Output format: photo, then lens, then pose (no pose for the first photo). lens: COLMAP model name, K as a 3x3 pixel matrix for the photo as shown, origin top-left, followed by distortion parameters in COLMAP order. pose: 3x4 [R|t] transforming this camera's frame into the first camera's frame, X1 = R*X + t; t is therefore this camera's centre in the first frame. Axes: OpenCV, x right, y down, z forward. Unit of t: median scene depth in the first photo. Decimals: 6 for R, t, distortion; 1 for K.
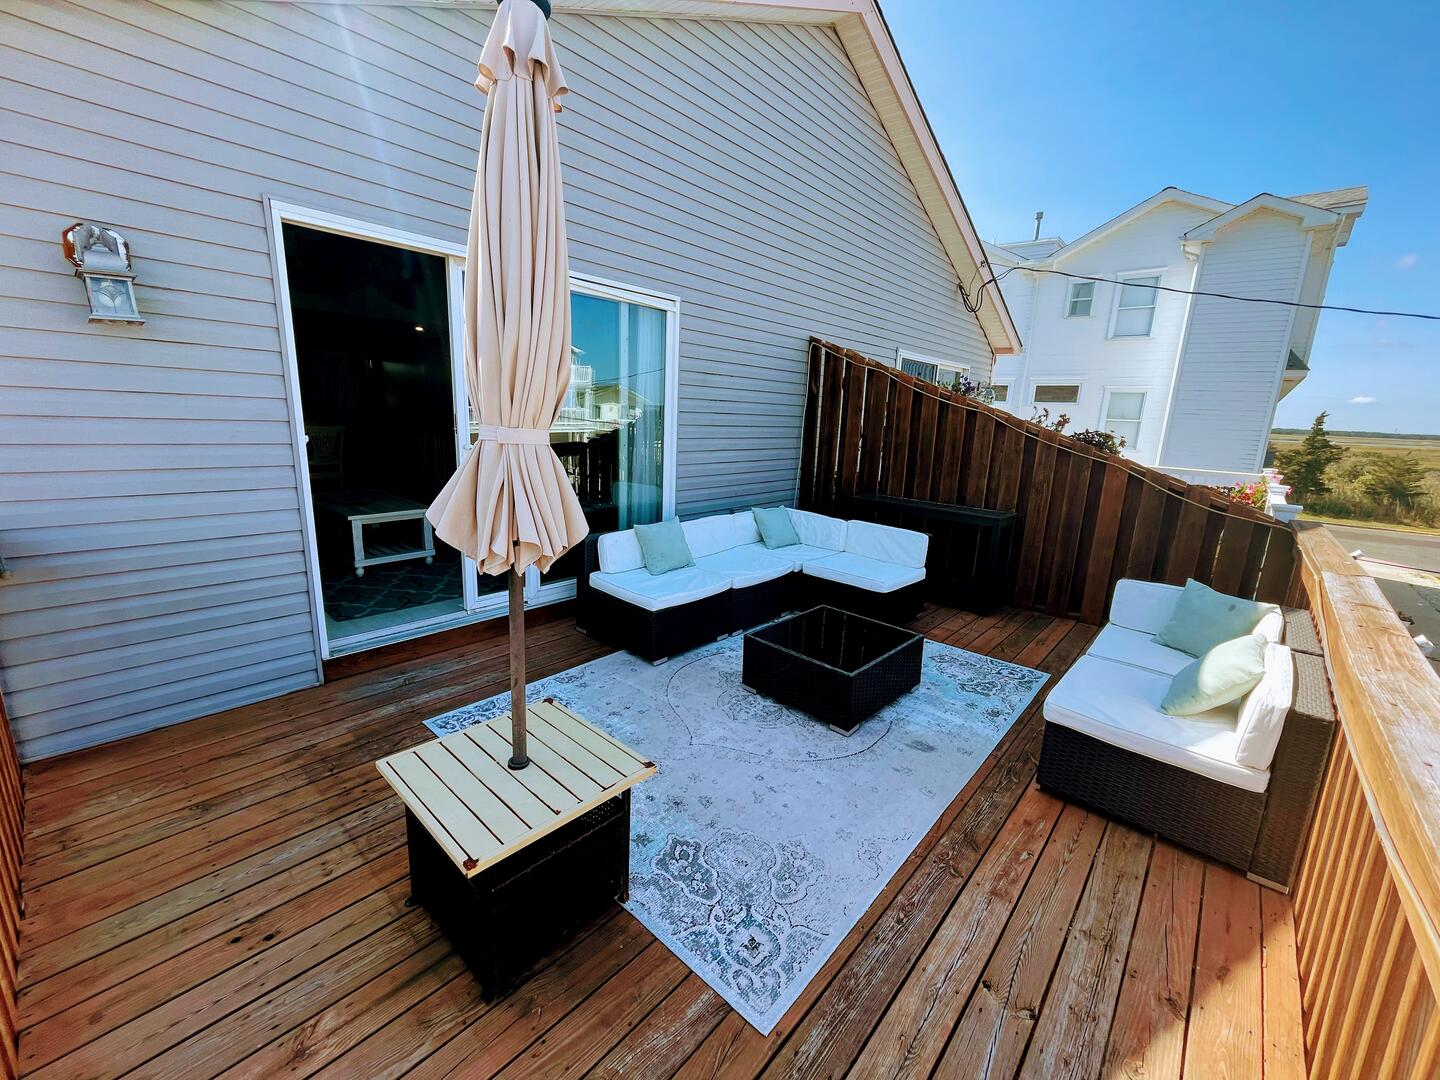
lens RADIAL K [[587.9, 0, 716.7], [0, 587.9, 535.9], [0, 0, 1]] dist [-0.000881, 0.000003]
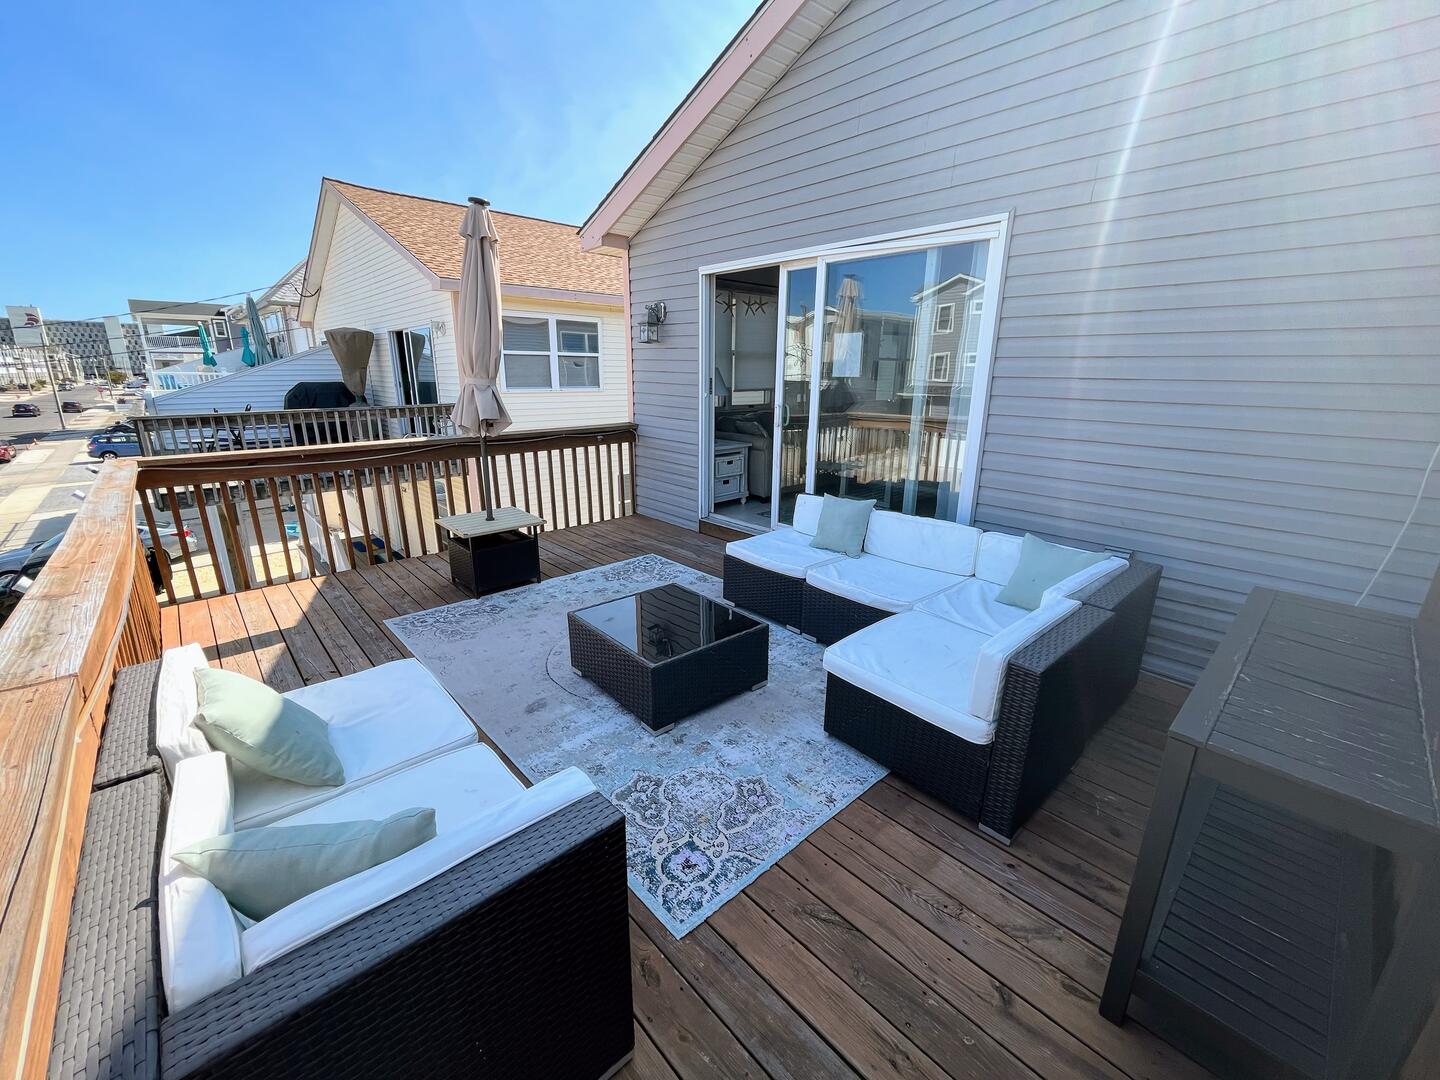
lens RADIAL K [[587.9, 0, 716.7], [0, 587.9, 535.9], [0, 0, 1]] dist [-0.000881, 0.000003]
pose [[-0.096002, 0.231544, -0.968076, 0.848538], [-0.222059, 0.943076, 0.247585, -0.155216], [0.970296, 0.238738, -0.039121, 0.889833]]
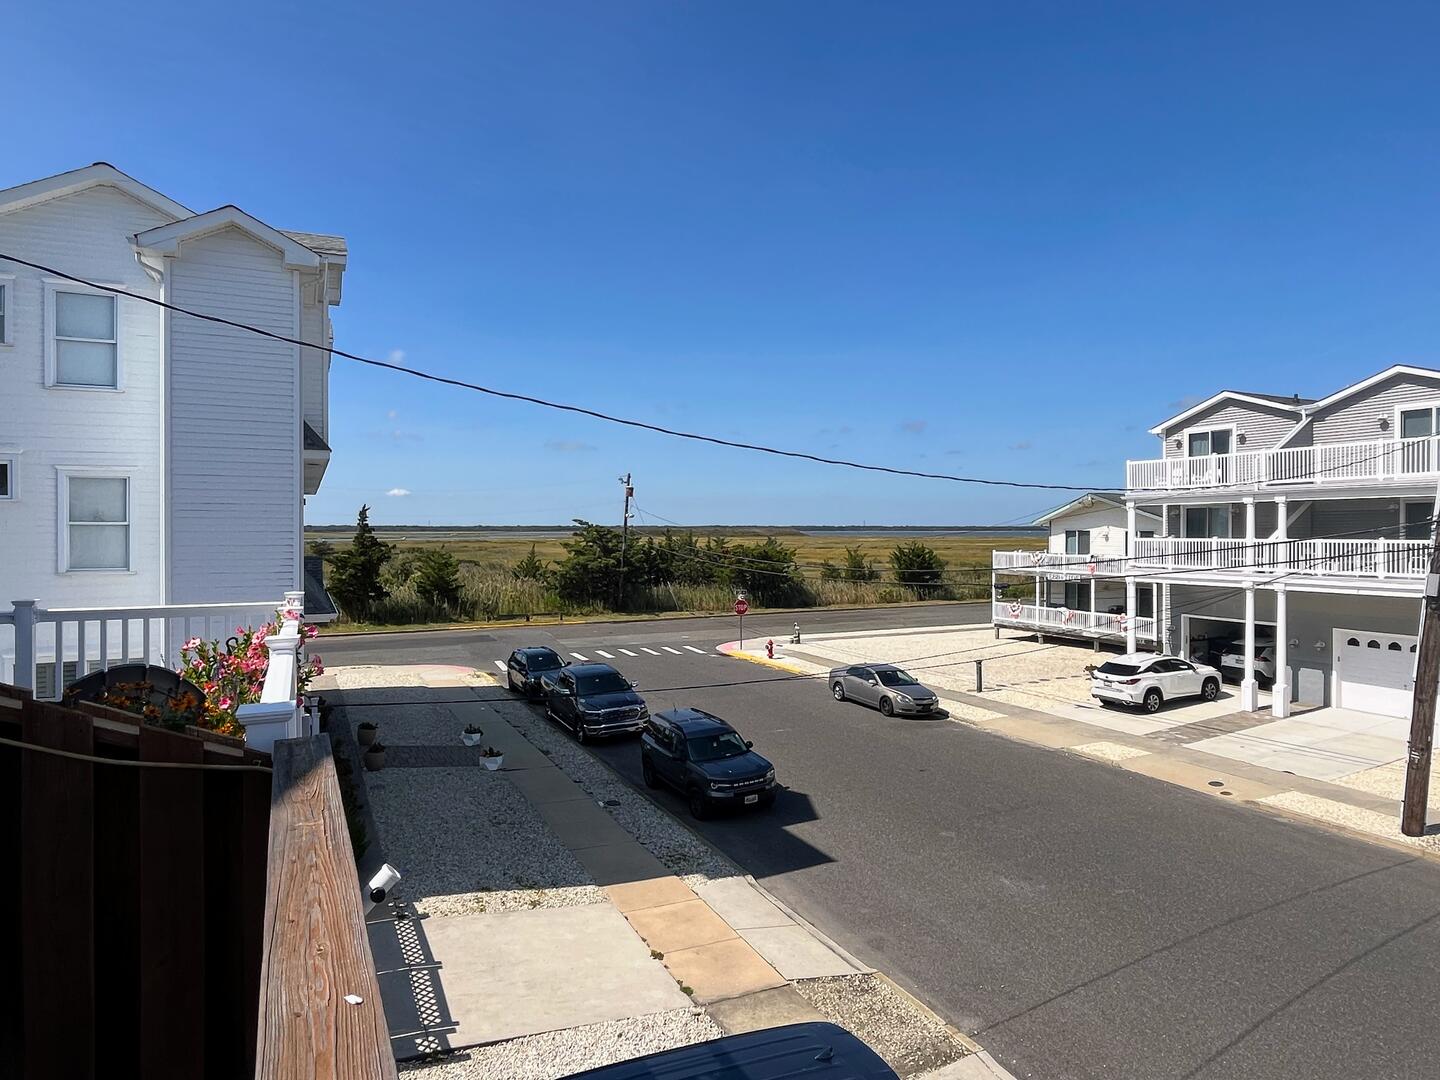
lens RADIAL K [[888.8, 0, 720.0], [0, 888.8, 540.0], [0, 0, 1]] dist [-0.000746, -0.001232]
pose [[0.392772, -0.050558, 0.918245, 0.480755], [0.208962, 0.977276, -0.035574, -0.076492], [-0.895581, 0.205851, 0.394412, 0.394471]]
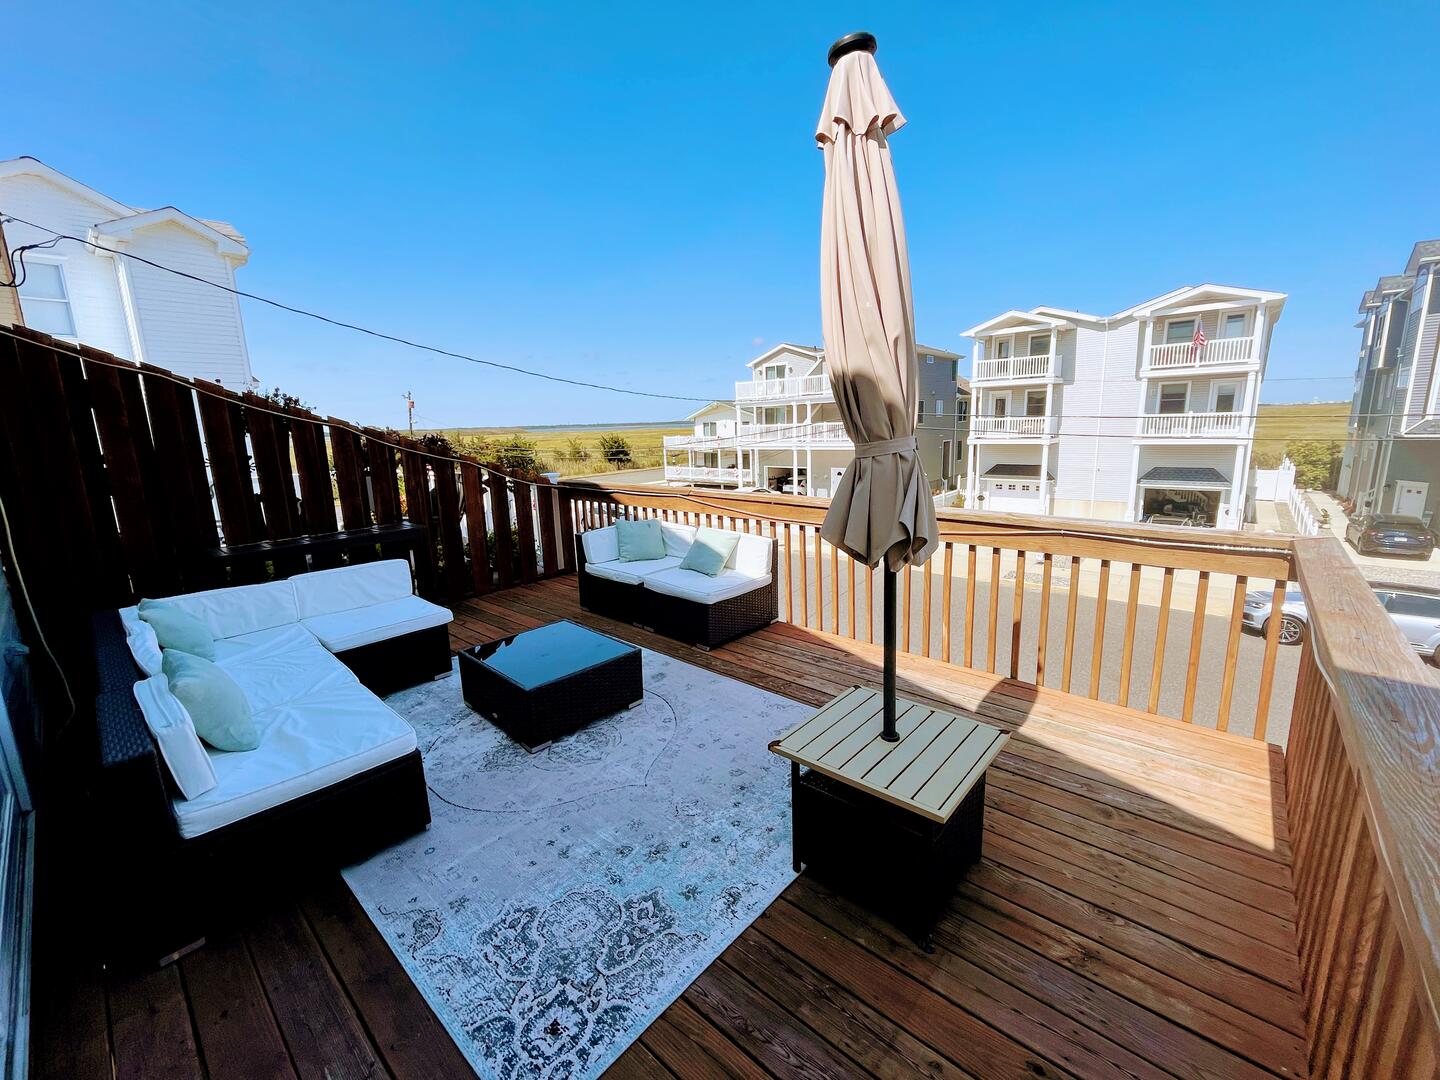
lens RADIAL K [[587.9, 0, 716.7], [0, 587.9, 535.9], [0, 0, 1]] dist [-0.000881, 0.000003]
pose [[-0.004124, -0.228675, 0.973494, -0.592930], [0.242615, 0.944187, 0.222819, -0.135406], [-0.970114, 0.237103, 0.051586, 0.519036]]
